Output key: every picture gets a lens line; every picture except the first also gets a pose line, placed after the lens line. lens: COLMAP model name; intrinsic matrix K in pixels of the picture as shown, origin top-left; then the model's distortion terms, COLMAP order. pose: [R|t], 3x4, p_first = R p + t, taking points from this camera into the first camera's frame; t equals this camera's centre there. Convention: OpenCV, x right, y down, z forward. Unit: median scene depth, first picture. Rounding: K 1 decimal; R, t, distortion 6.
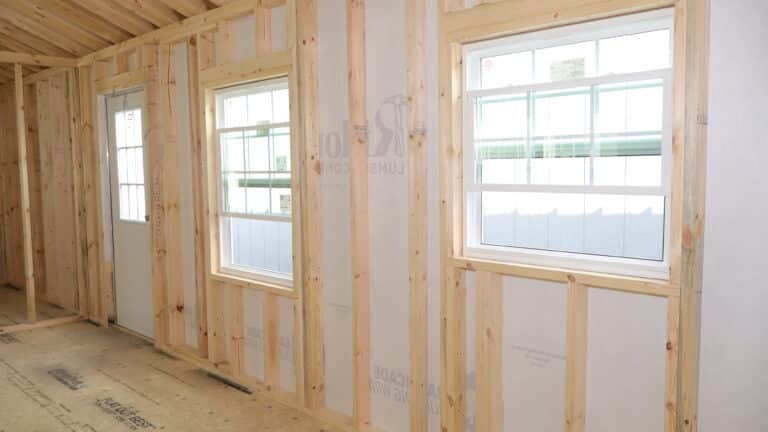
lens RADIAL K [[632.5, 0, 383.1], [0, 632.5, 218.2], [0, 0, 1]] dist [-0.018886, 0.003633]
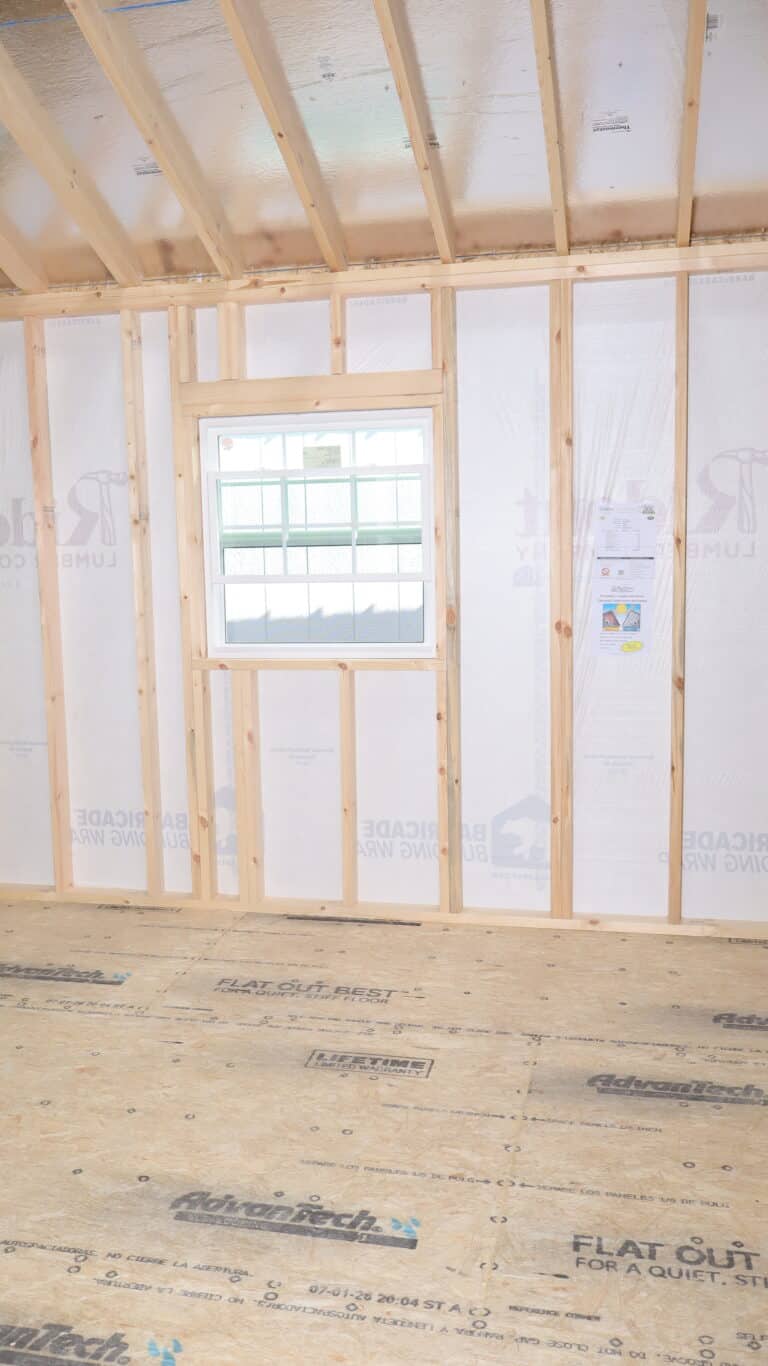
lens RADIAL K [[1125.1, 0, 373.0], [0, 1125.1, 703.4], [0, 0, 1]] dist [-0.018886, 0.003633]
pose [[0.834899, -0.081797, 0.544291, -0.563897], [0.055657, 0.996373, 0.064362, 0.036041], [-0.547581, -0.023443, 0.836424, -0.466443]]
